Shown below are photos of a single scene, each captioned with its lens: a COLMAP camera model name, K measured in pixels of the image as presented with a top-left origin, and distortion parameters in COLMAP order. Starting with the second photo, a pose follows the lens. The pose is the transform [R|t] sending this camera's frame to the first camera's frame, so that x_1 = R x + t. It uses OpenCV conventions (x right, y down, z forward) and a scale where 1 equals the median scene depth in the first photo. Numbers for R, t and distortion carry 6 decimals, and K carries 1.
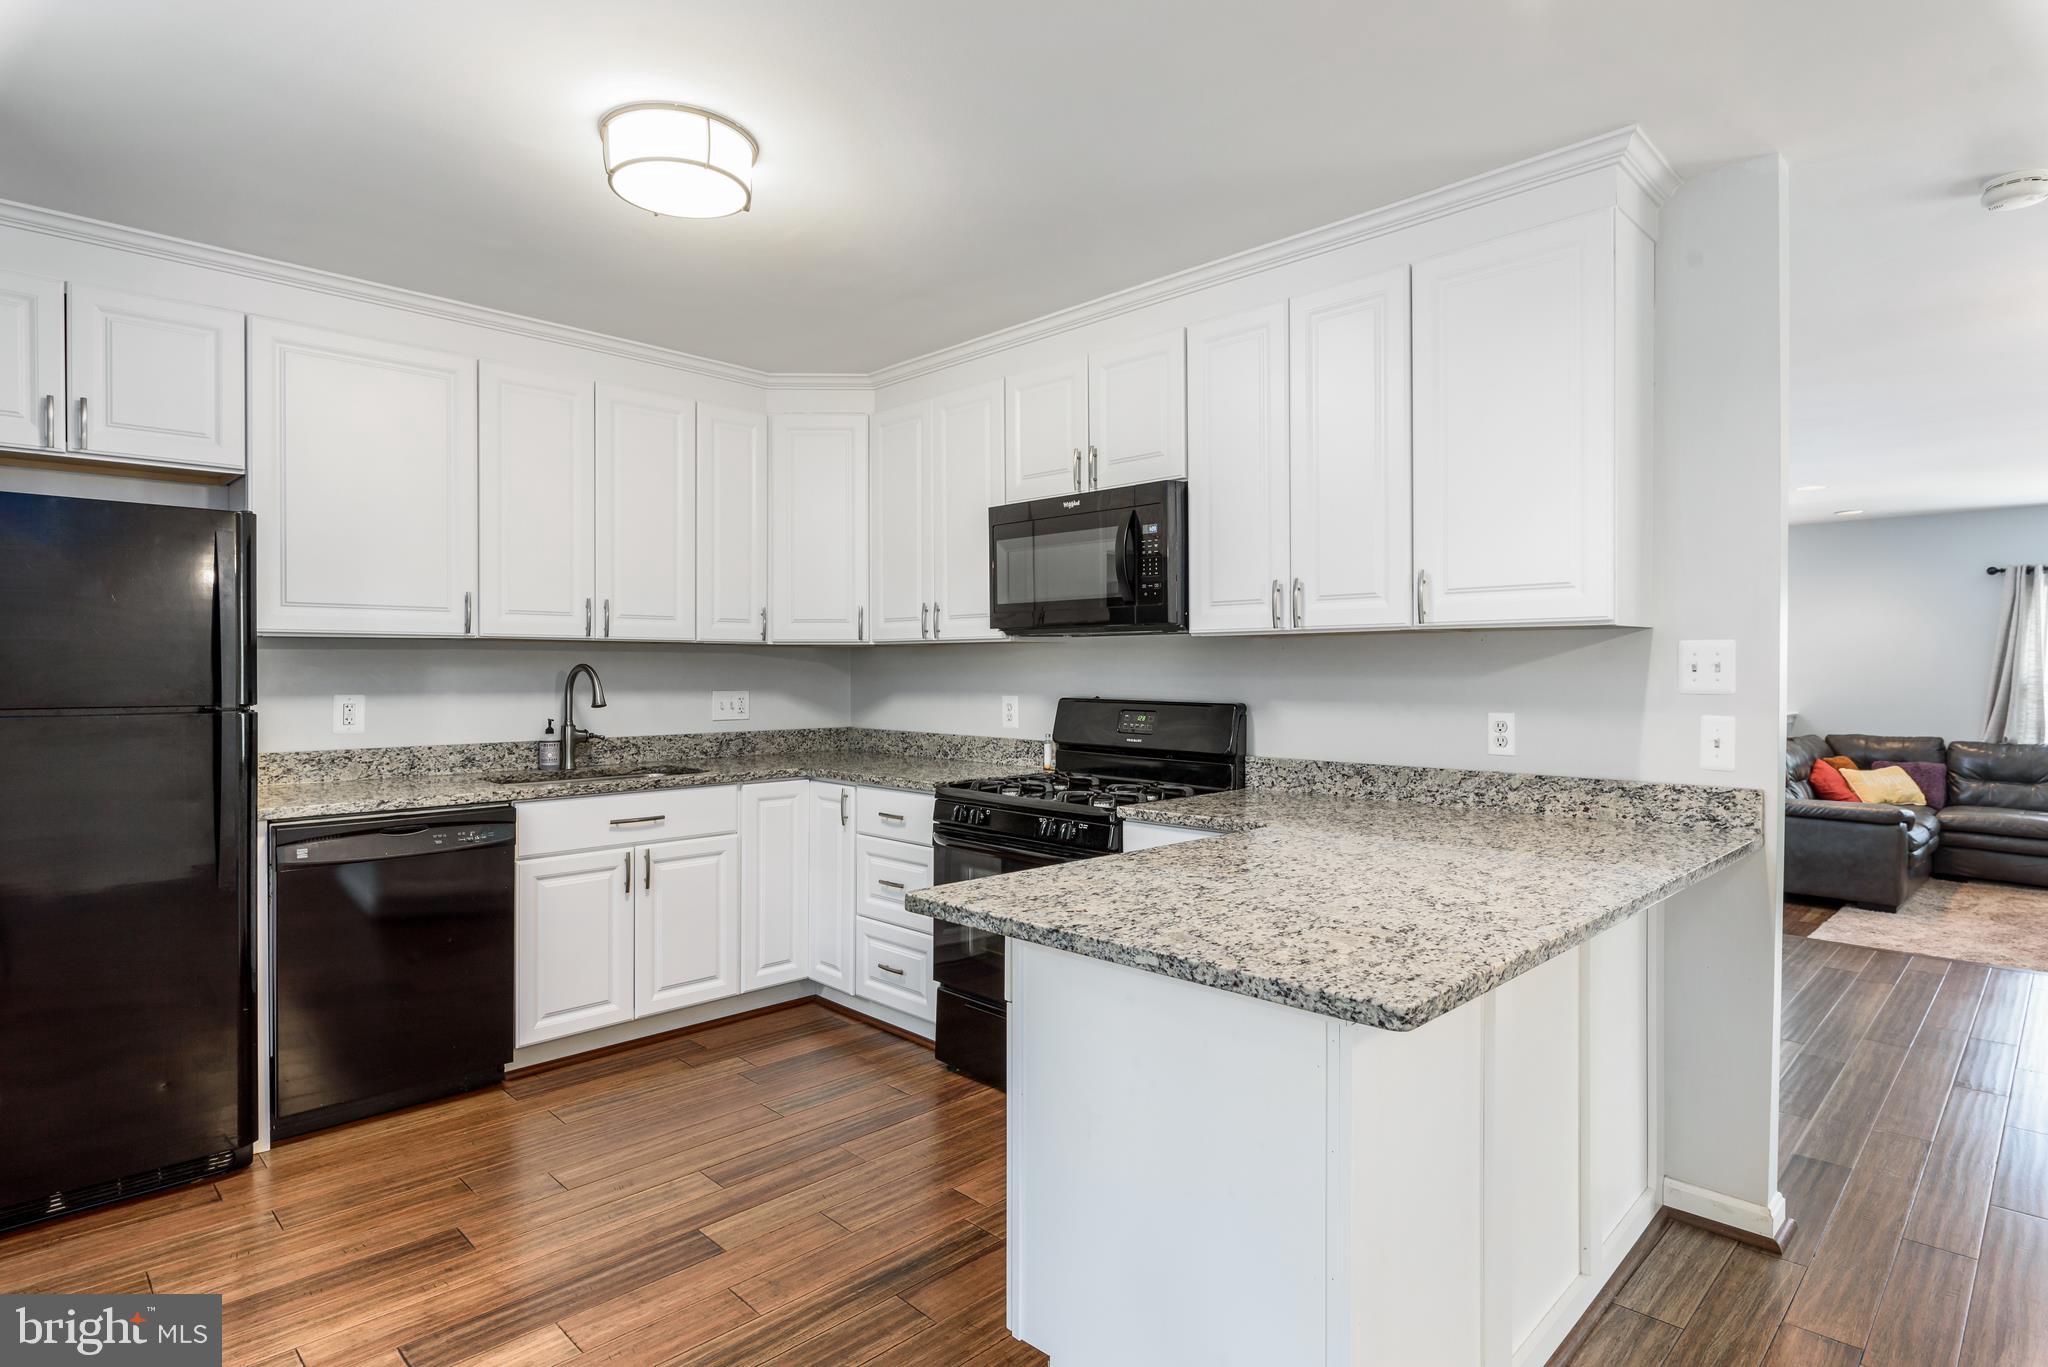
lens RADIAL K [[1071.1, 0, 1035.2], [0, 1071.1, 671.2], [0, 0, 1]] dist [-0.000392, -0.000923]
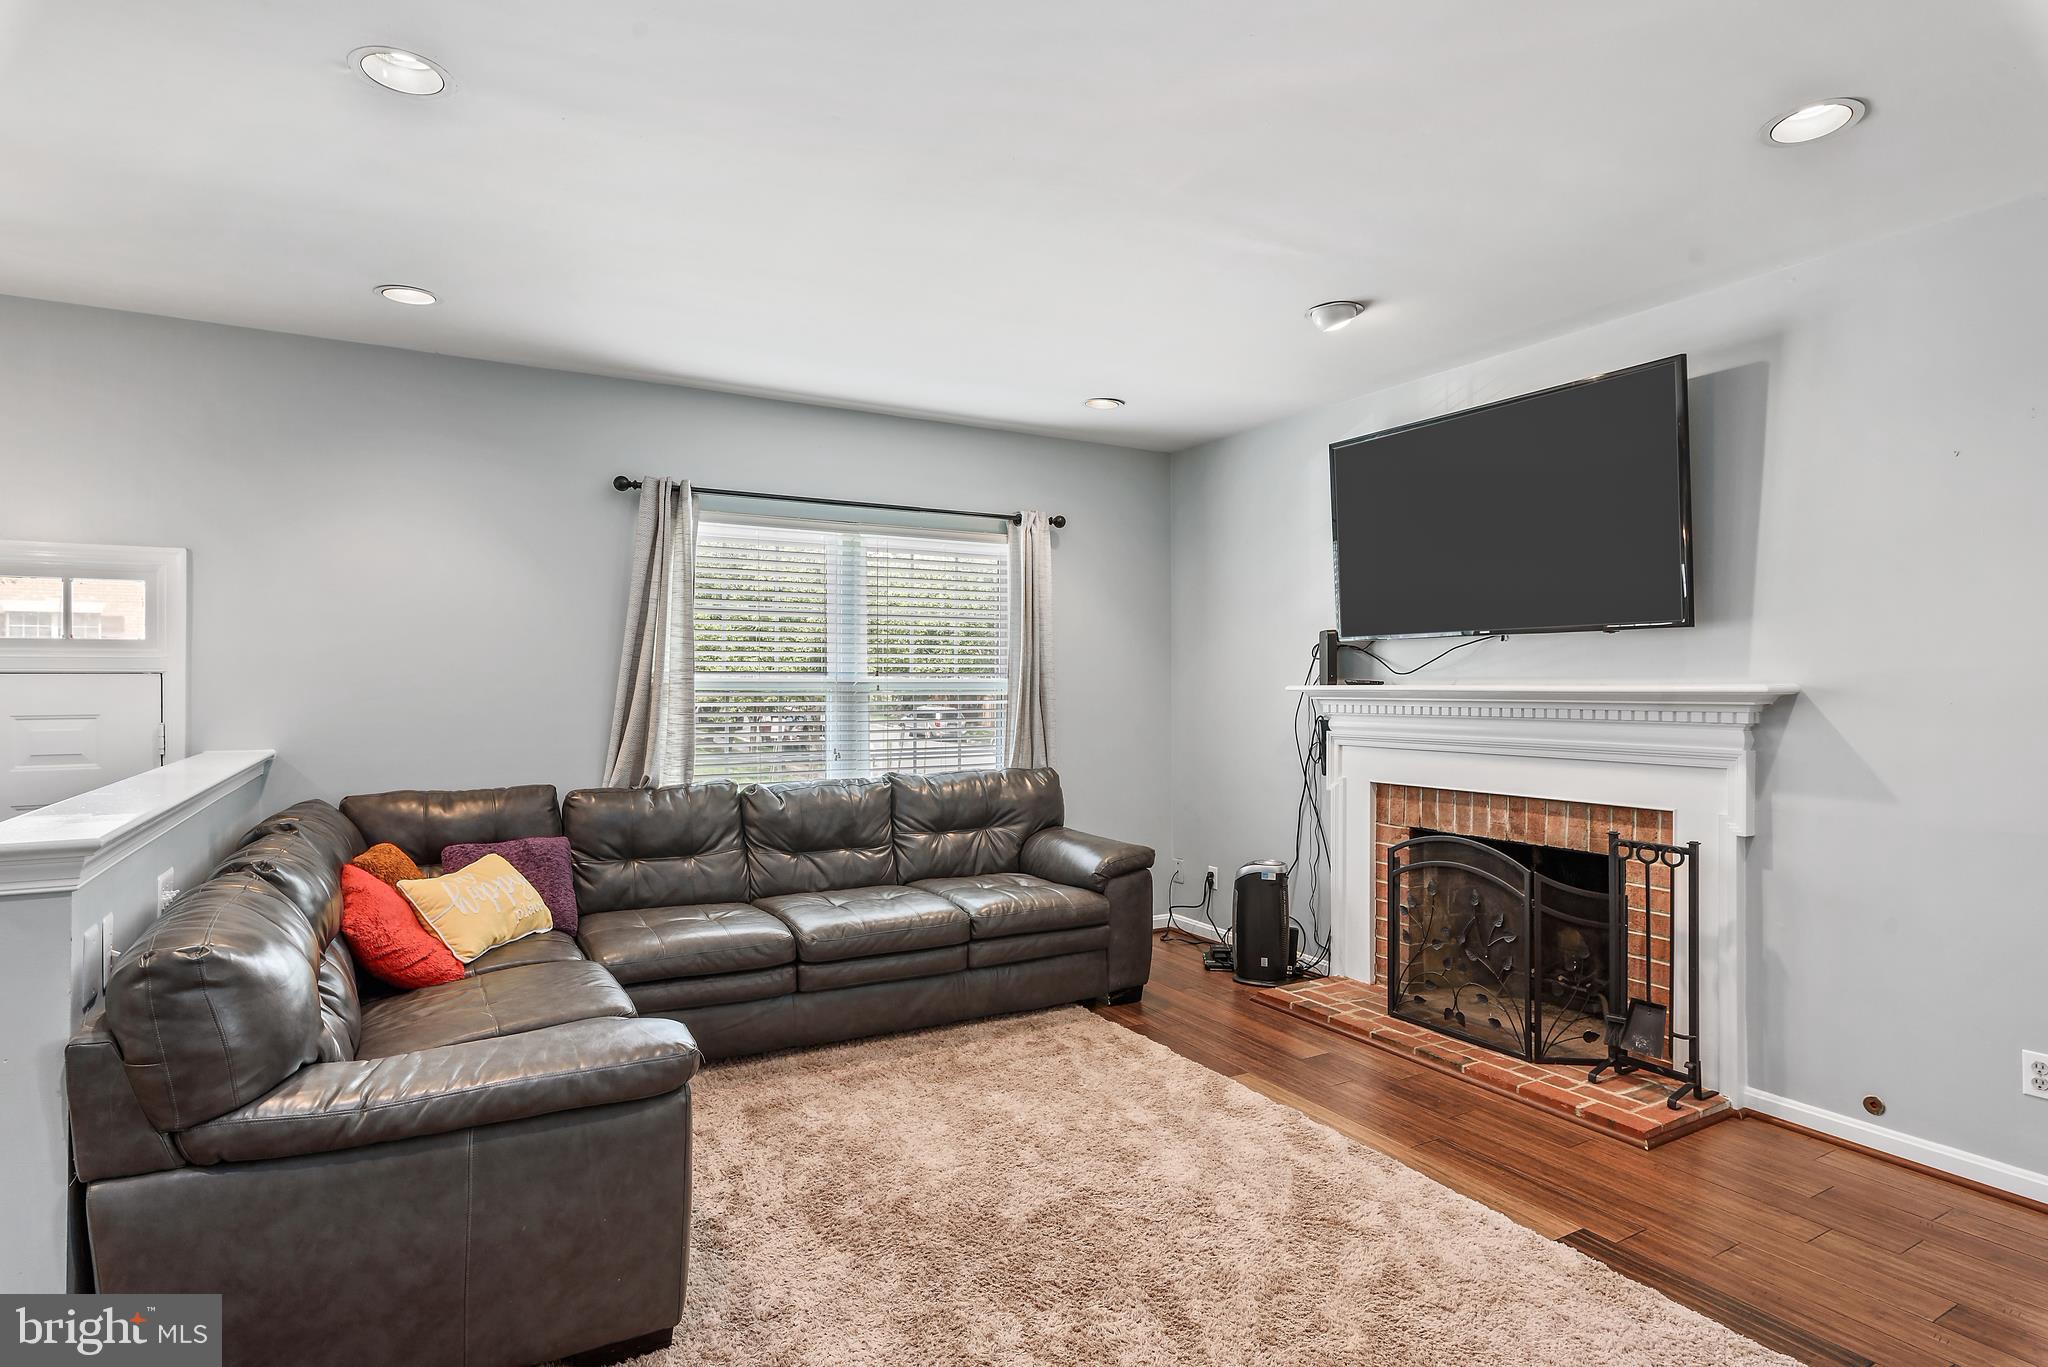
lens RADIAL K [[1071.1, 0, 1032.0], [0, 1071.1, 677.8], [0, 0, 1]] dist [-0.000392, -0.000923]
pose [[0.260349, 0.000133, 0.965515, 0.401897], [0.000645, 1.000000, -0.000312, 0.008995], [-0.965514, 0.000704, 0.260349, 0.640873]]
